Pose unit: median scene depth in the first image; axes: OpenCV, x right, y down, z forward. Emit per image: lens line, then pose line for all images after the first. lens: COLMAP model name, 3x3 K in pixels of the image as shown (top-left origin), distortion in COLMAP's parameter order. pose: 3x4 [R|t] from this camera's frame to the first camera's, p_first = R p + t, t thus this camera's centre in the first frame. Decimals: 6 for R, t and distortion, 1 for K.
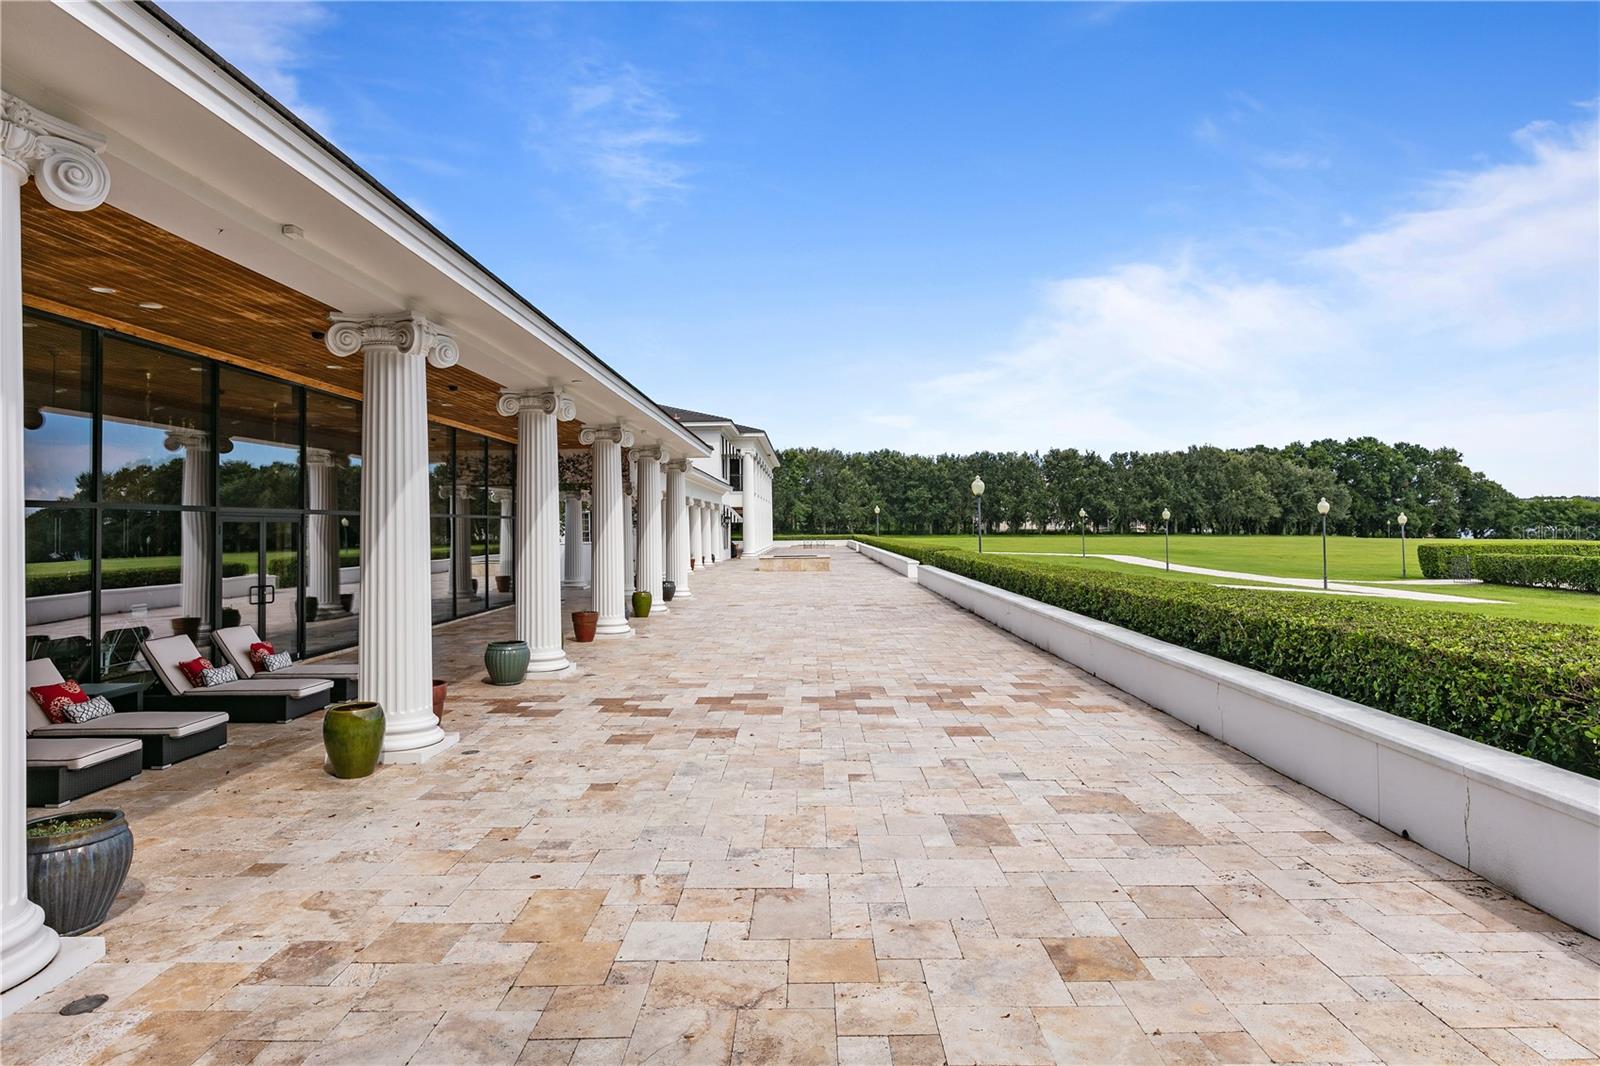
lens RADIAL K [[880.5, 0, 800.6], [0, 880.5, 508.1], [0, 0, 1]] dist [0.003981, -0.002605]
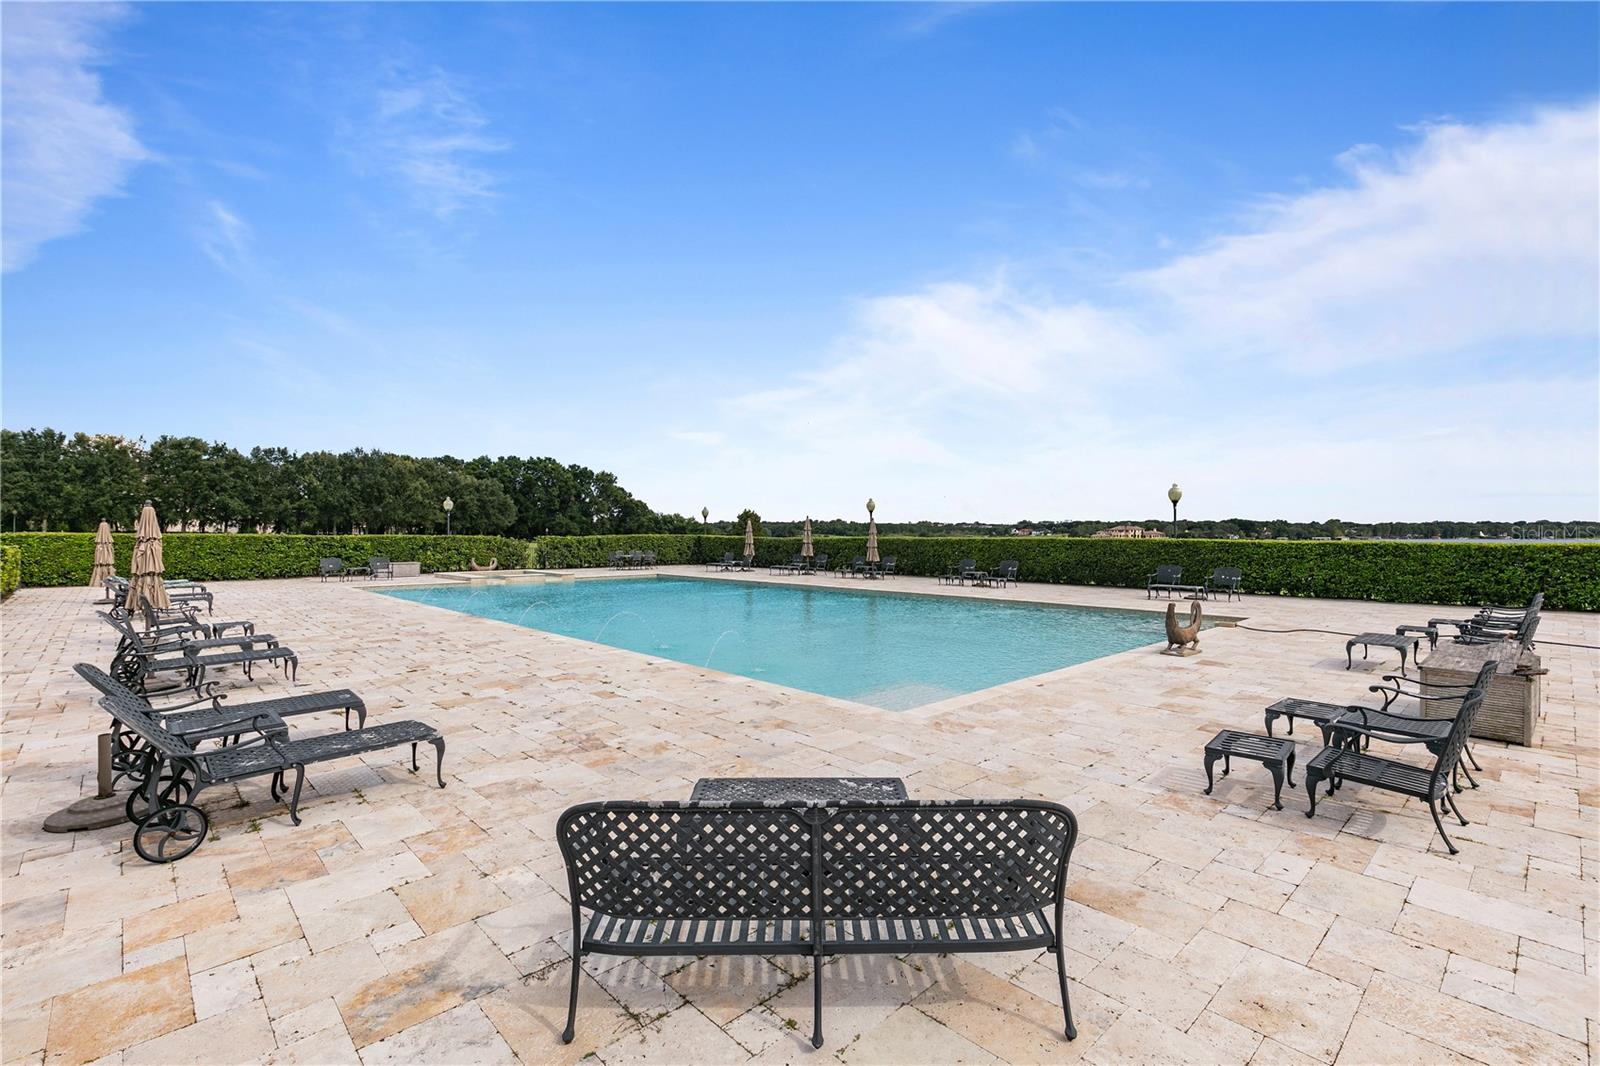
lens RADIAL K [[706.8, 0, 801.9], [0, 706.8, 529.4], [0, 0, 1]] dist [0.013594, 0.000135]
pose [[0.726710, 0.020199, 0.686648, 3.549227], [-0.026476, 0.999648, -0.001385, 0.097453], [-0.686434, -0.017173, 0.726989, 1.218106]]
